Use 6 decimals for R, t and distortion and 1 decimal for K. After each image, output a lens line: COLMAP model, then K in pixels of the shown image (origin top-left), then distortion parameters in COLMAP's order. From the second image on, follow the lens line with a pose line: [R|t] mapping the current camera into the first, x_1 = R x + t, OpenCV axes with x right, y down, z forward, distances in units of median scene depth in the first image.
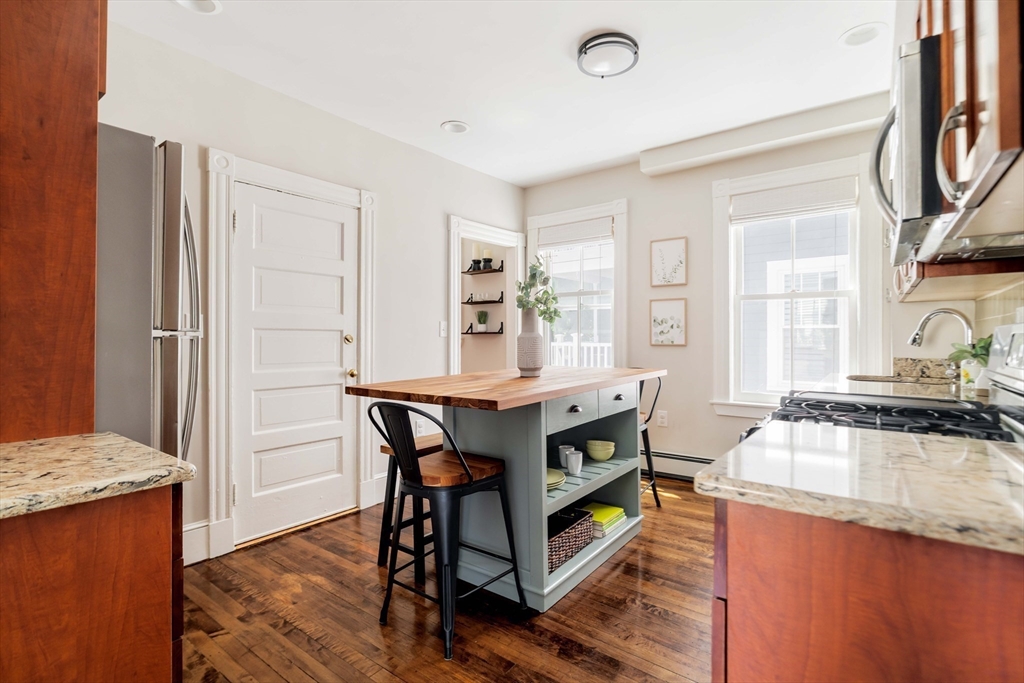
lens RADIAL K [[474.4, 0, 509.3], [0, 474.4, 330.6], [0, 0, 1]] dist [-0.004989, 0.001508]
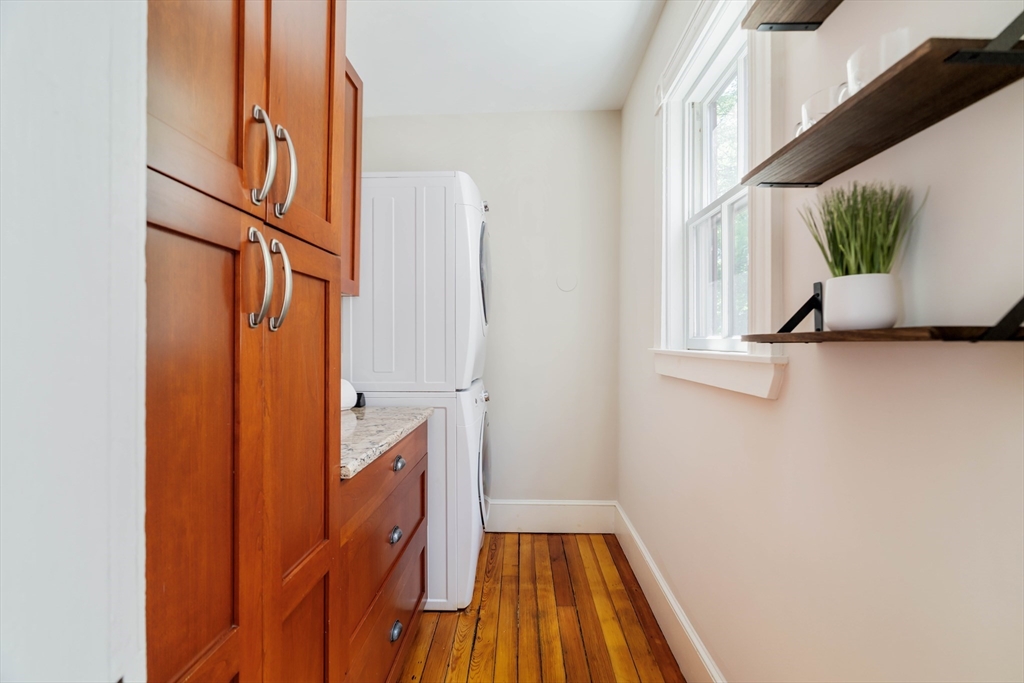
lens RADIAL K [[474.4, 0, 512.6], [0, 474.4, 342.3], [0, 0, 1]] dist [-0.004989, 0.001508]
pose [[-0.809947, 0.002327, -0.586498, 0.159862], [0.007472, 0.999952, -0.006351, 0.010703], [0.586455, -0.009526, -0.809926, 1.355712]]
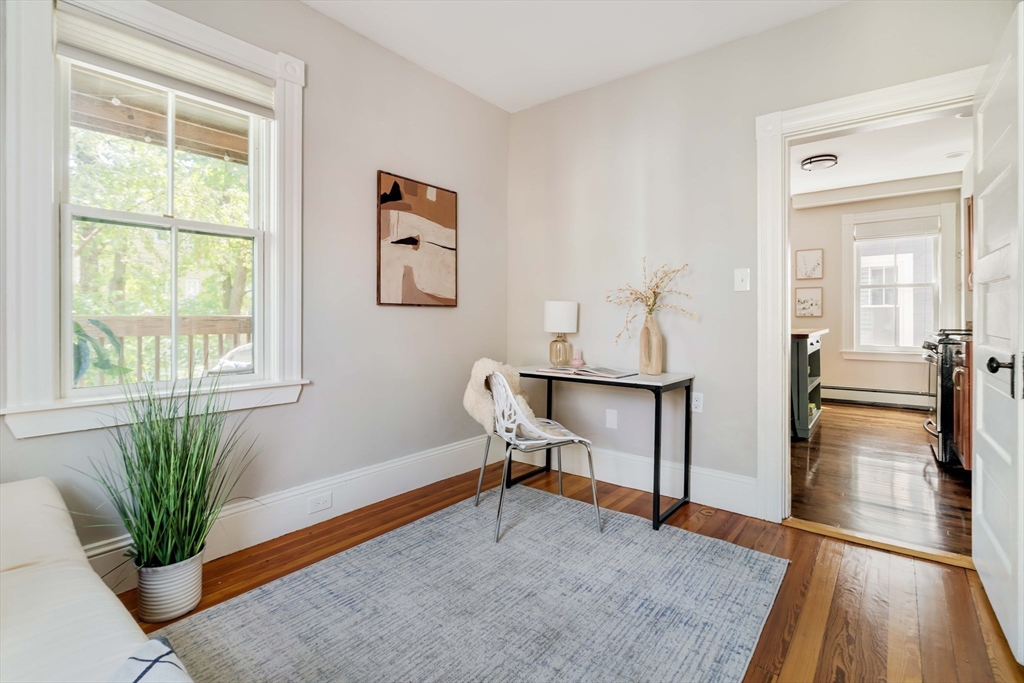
lens RADIAL K [[474.4, 0, 498.7], [0, 474.4, 314.7], [0, 0, 1]] dist [-0.004989, 0.001508]
pose [[0.999687, 0.000188, -0.025037, -0.662213], [-0.000077, 0.999990, 0.004437, 0.018153], [0.025038, -0.004433, 0.999677, -0.607850]]
